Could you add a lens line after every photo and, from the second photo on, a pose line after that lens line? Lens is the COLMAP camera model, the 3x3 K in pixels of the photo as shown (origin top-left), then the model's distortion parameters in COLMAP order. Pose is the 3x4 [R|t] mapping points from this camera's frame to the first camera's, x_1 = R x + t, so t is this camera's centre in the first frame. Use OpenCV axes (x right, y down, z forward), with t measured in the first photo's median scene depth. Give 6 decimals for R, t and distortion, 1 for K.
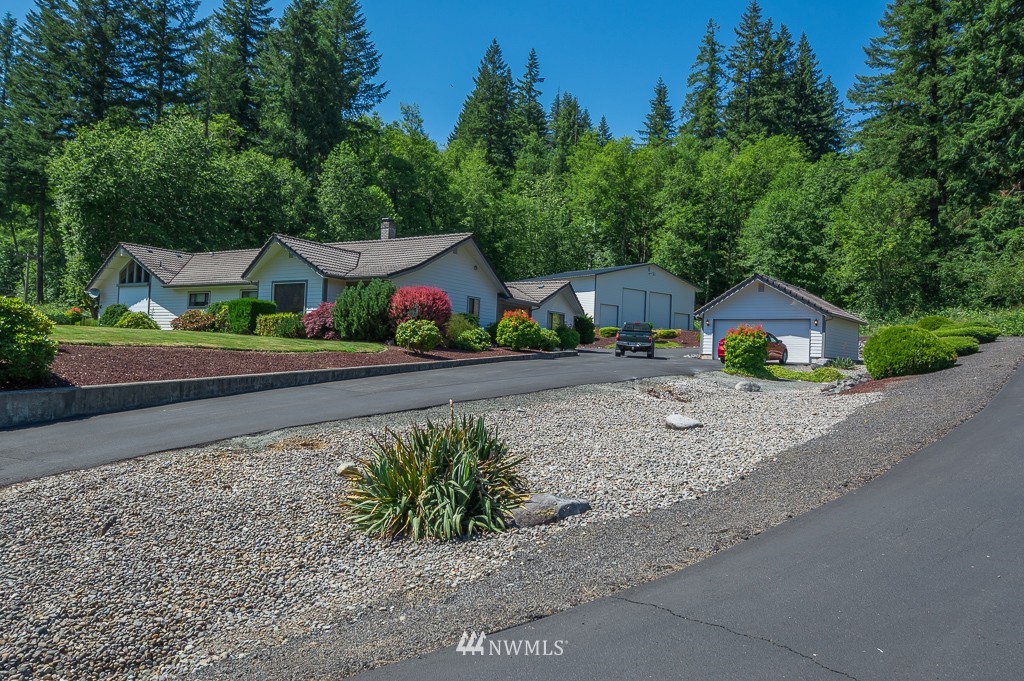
lens RADIAL K [[743.0, 0, 513.7], [0, 743.0, 304.0], [0, 0, 1]] dist [0.004548, -0.002380]
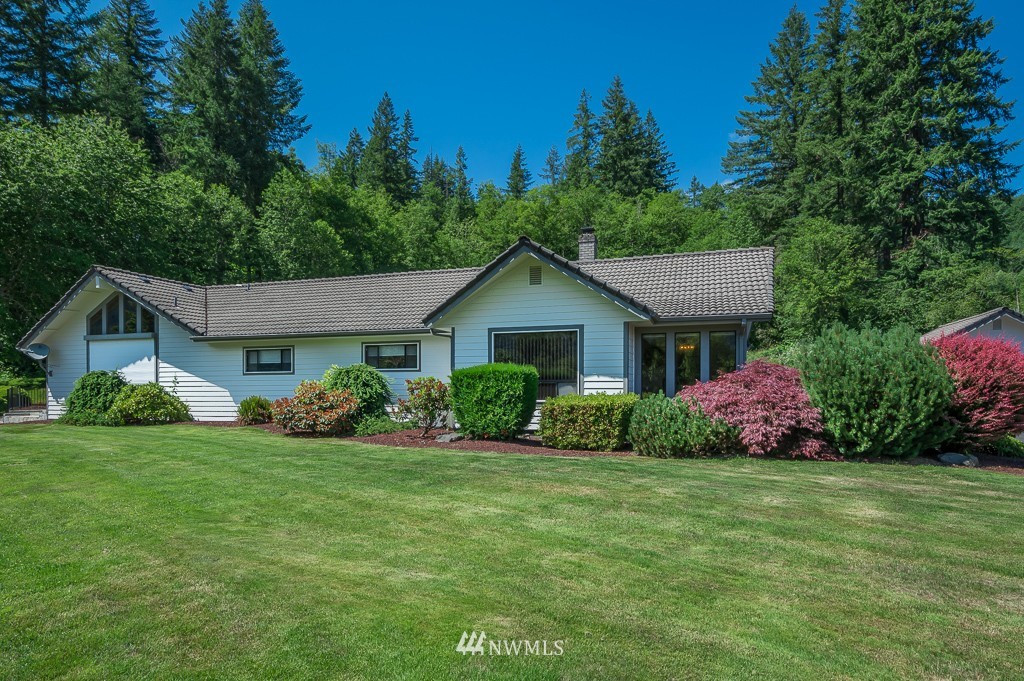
lens RADIAL K [[591.7, 0, 511.9], [0, 591.7, 363.8], [0, 0, 1]] dist [0.005867, 0.000481]
pose [[0.964061, -0.033034, 0.263621, -0.160915], [0.021317, 0.998659, 0.047184, -0.009459], [-0.264826, -0.039869, 0.963472, 0.217605]]
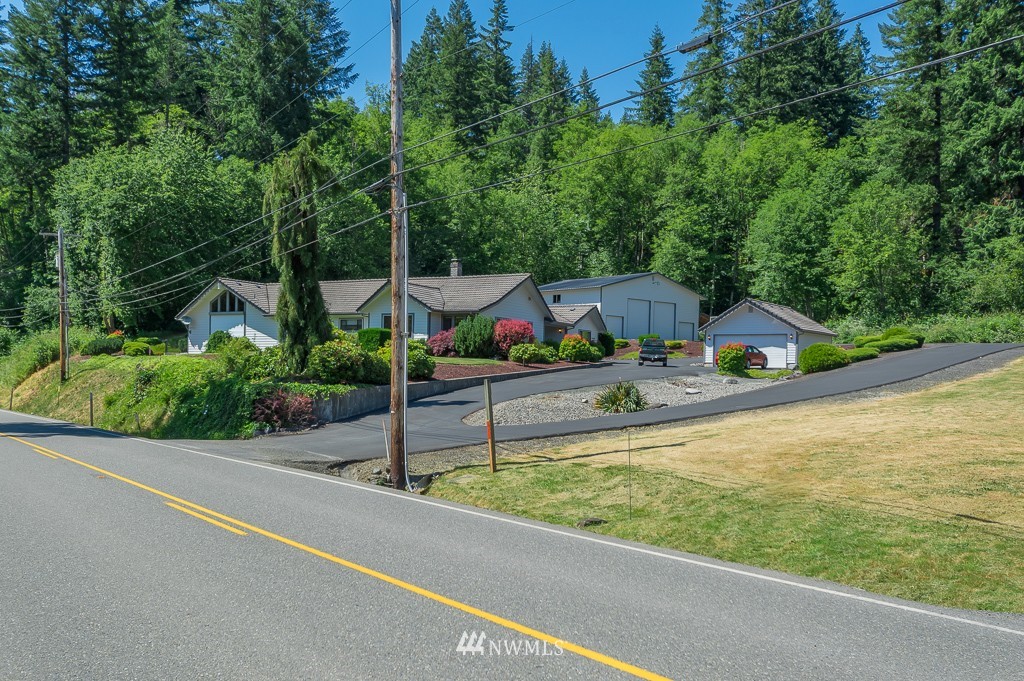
lens RADIAL K [[1039.2, 0, 512.0], [0, 1039.2, 340.5], [0, 0, 1]] dist [0.013768, 0.011200]
pose [[0.998108, -0.017930, 0.058821, -0.077330], [0.015574, 0.999068, 0.040262, -0.020303], [-0.059488, -0.039269, 0.997456, -0.324337]]
